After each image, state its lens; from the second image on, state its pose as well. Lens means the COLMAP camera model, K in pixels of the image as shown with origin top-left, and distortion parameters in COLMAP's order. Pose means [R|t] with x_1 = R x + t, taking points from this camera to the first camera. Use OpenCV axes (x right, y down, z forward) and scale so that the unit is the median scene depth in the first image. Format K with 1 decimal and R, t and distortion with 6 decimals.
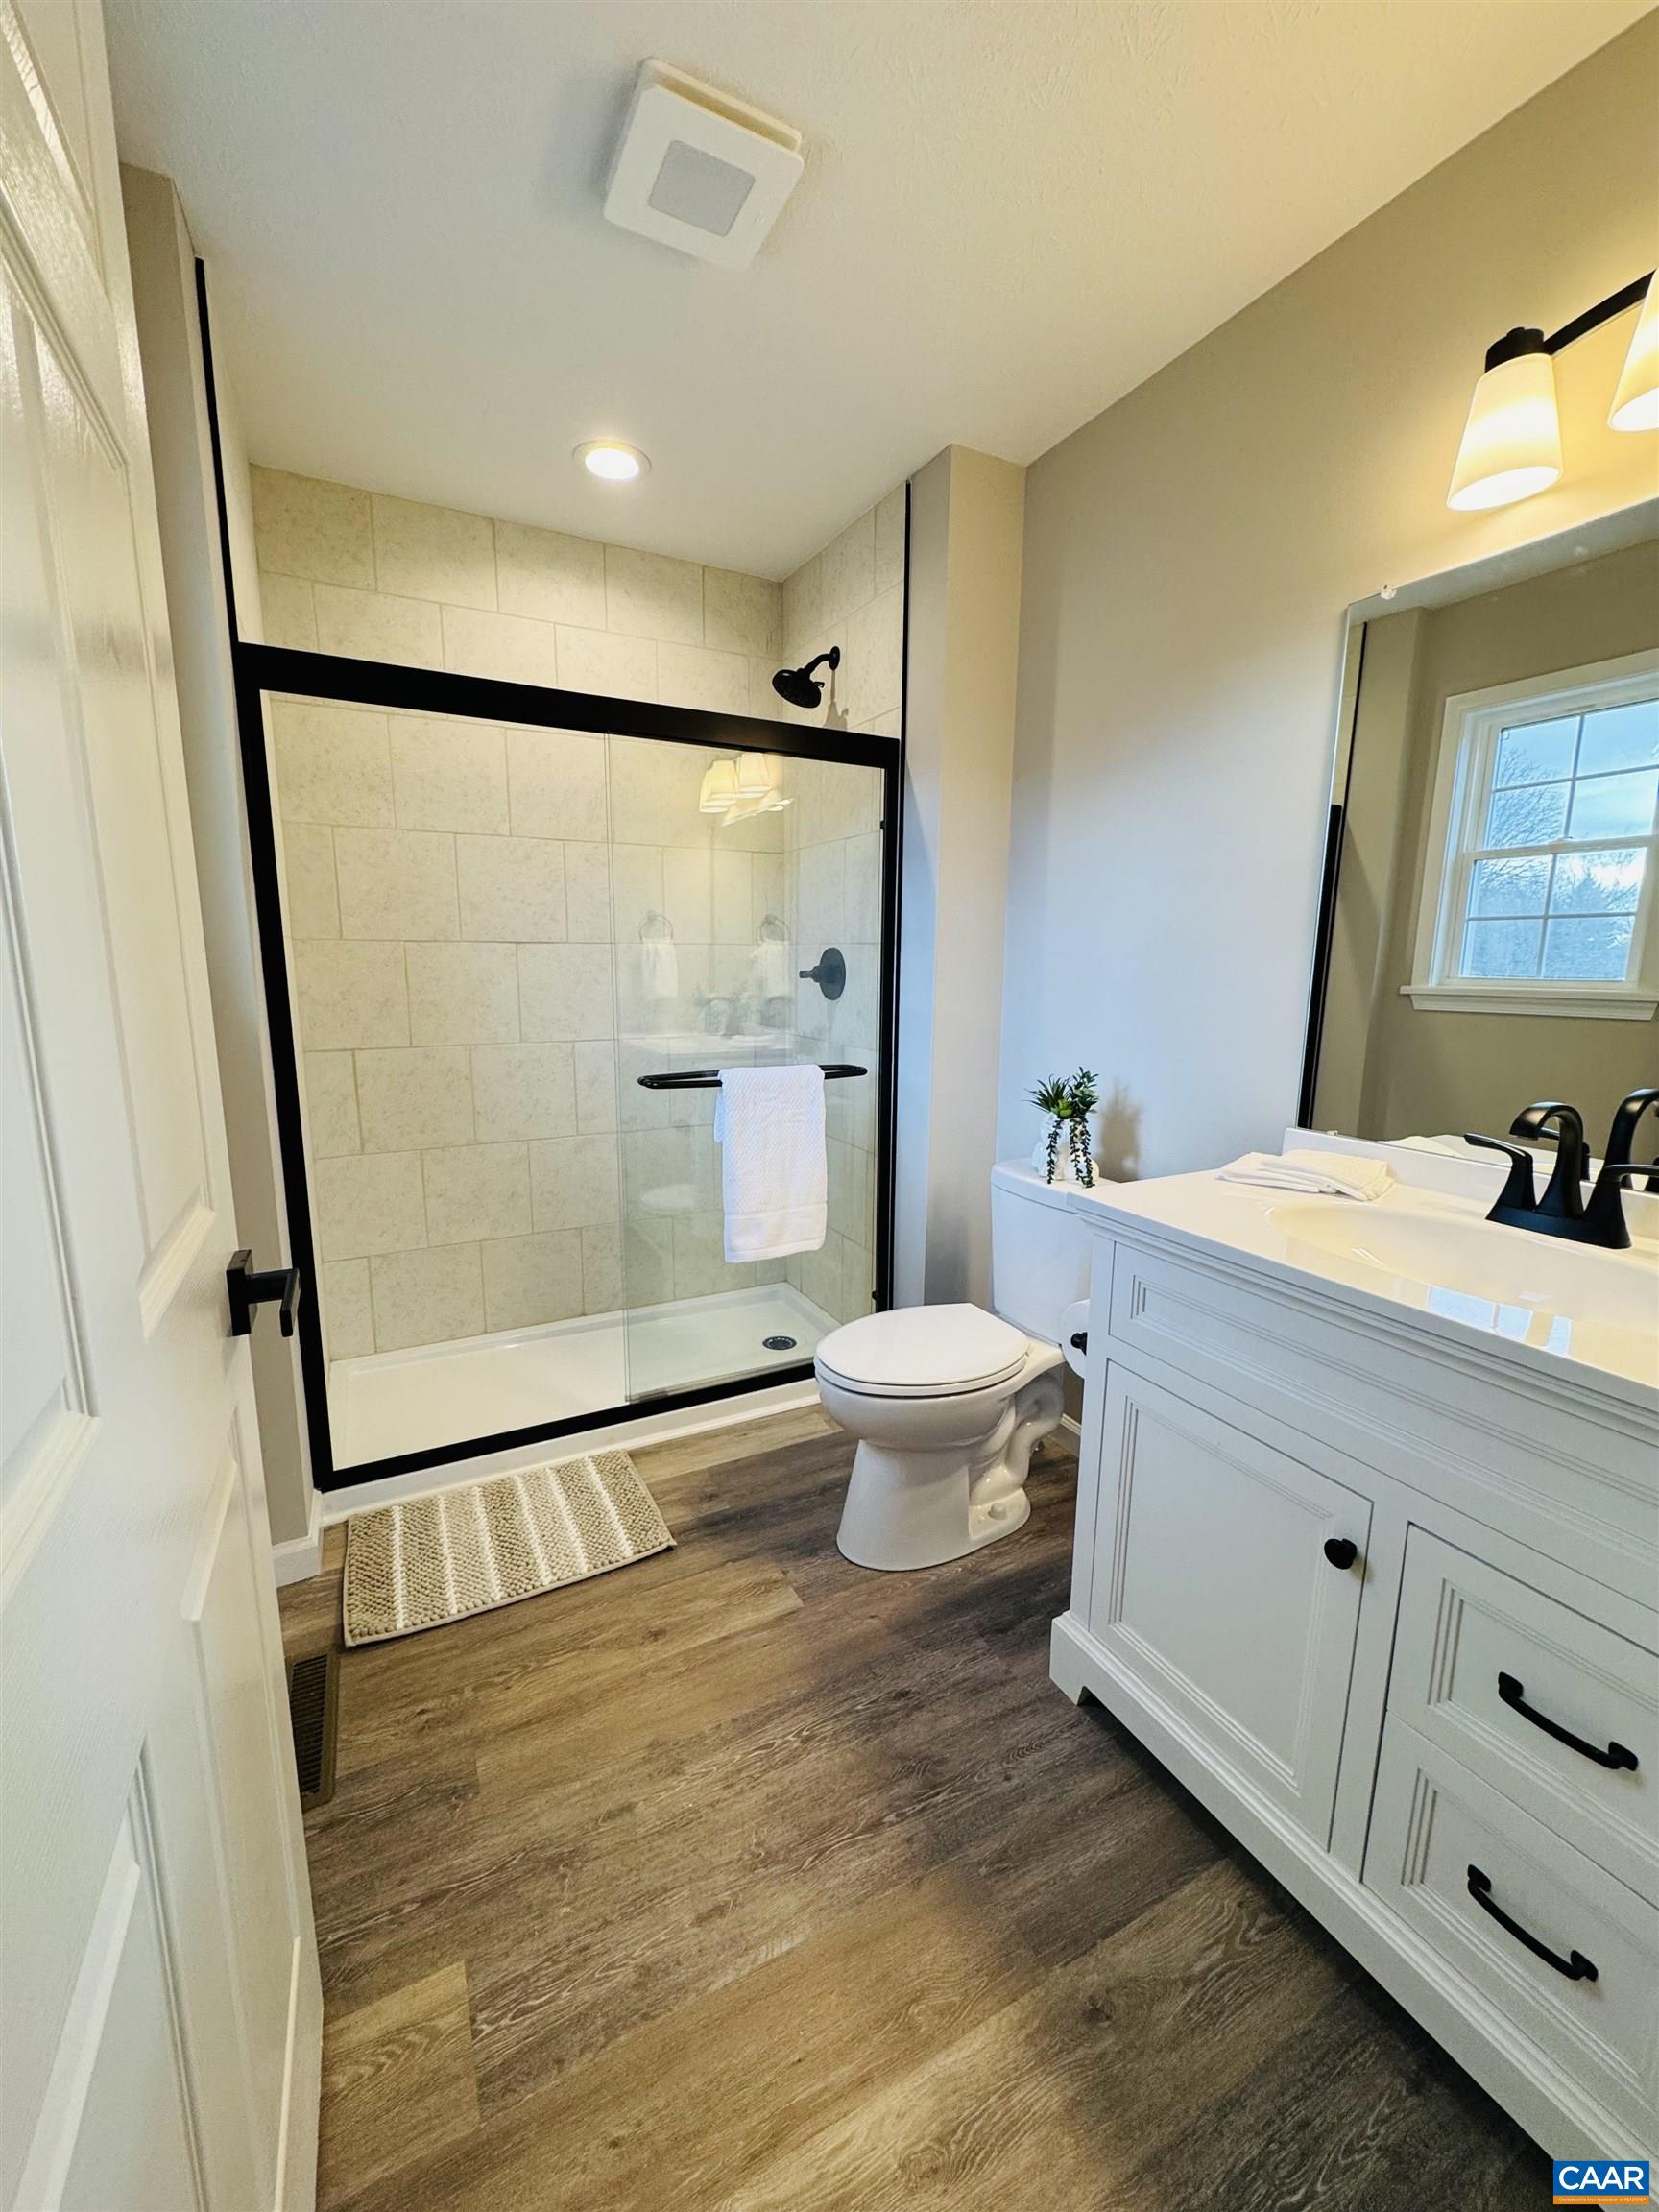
lens RADIAL K [[881.3, 0, 826.3], [0, 881.3, 1106.7], [0, 0, 1]] dist [0.001836, 0.000240]
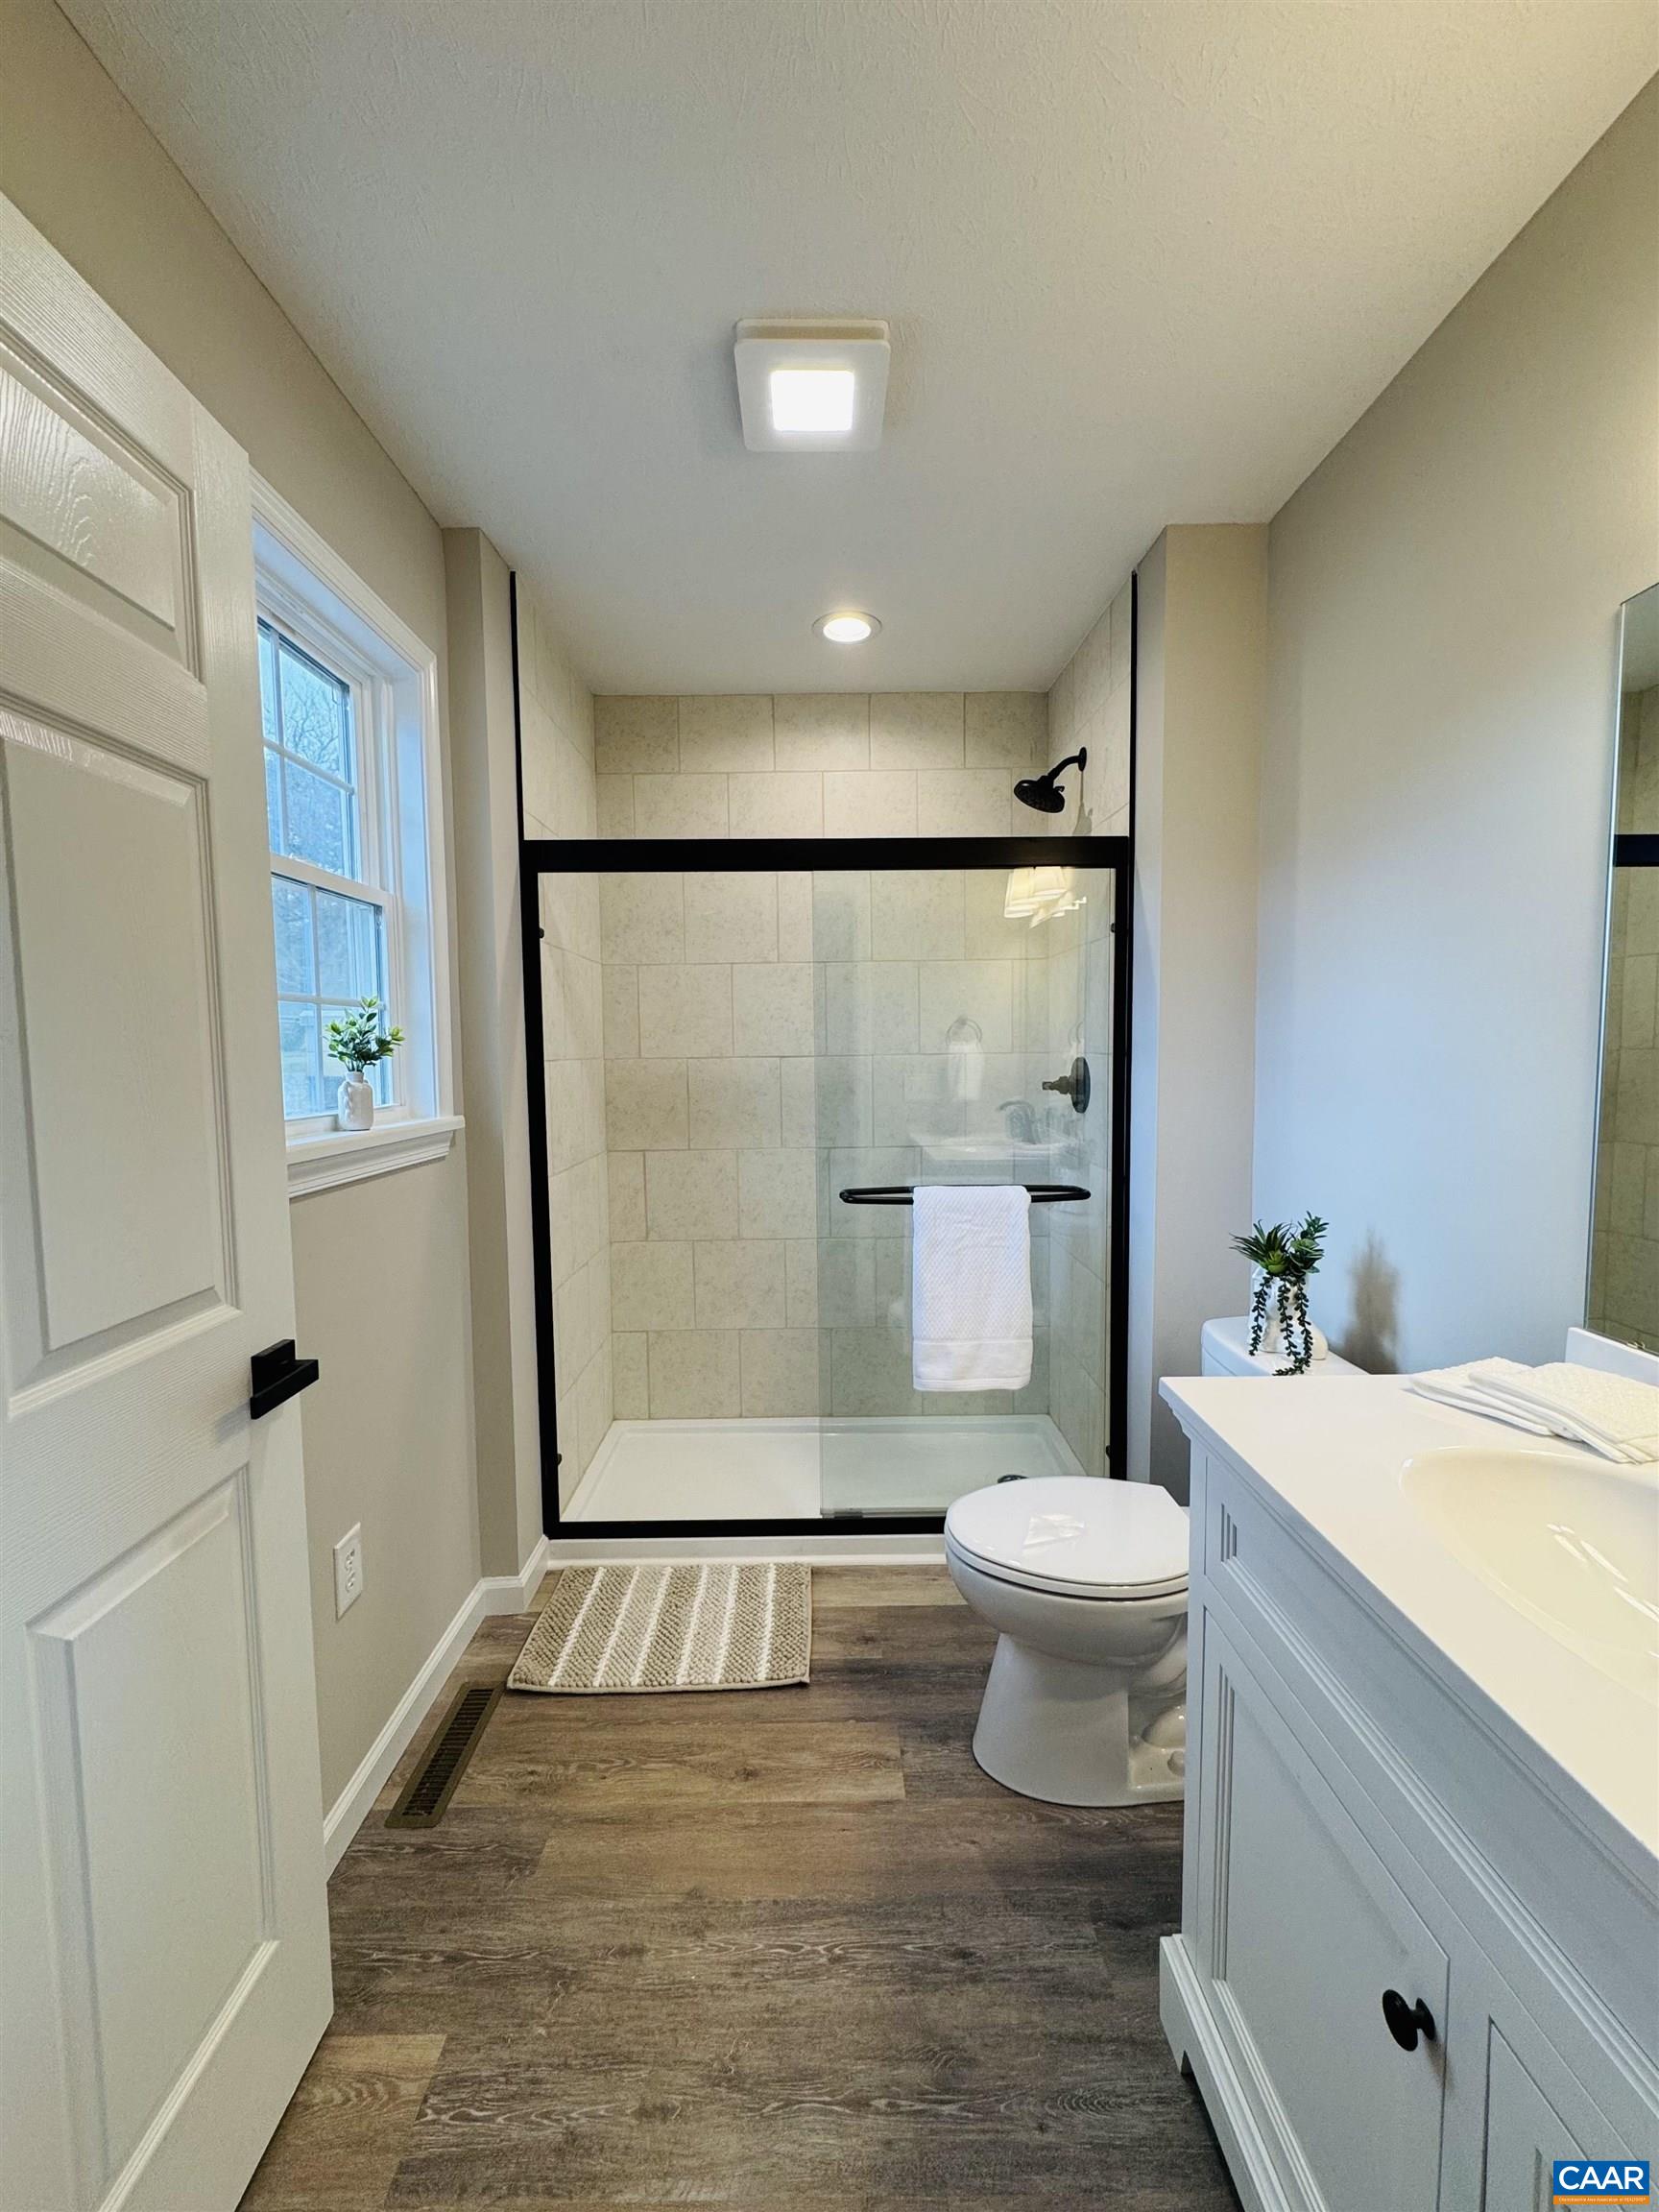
lens RADIAL K [[881.3, 0, 826.3], [0, 881.3, 1106.7], [0, 0, 1]] dist [0.001836, 0.000240]
pose [[0.890007, 0.012612, -0.455772, 0.279185], [-0.057467, 0.994749, -0.084692, -0.049872], [0.452310, 0.101568, 0.886058, 0.088348]]
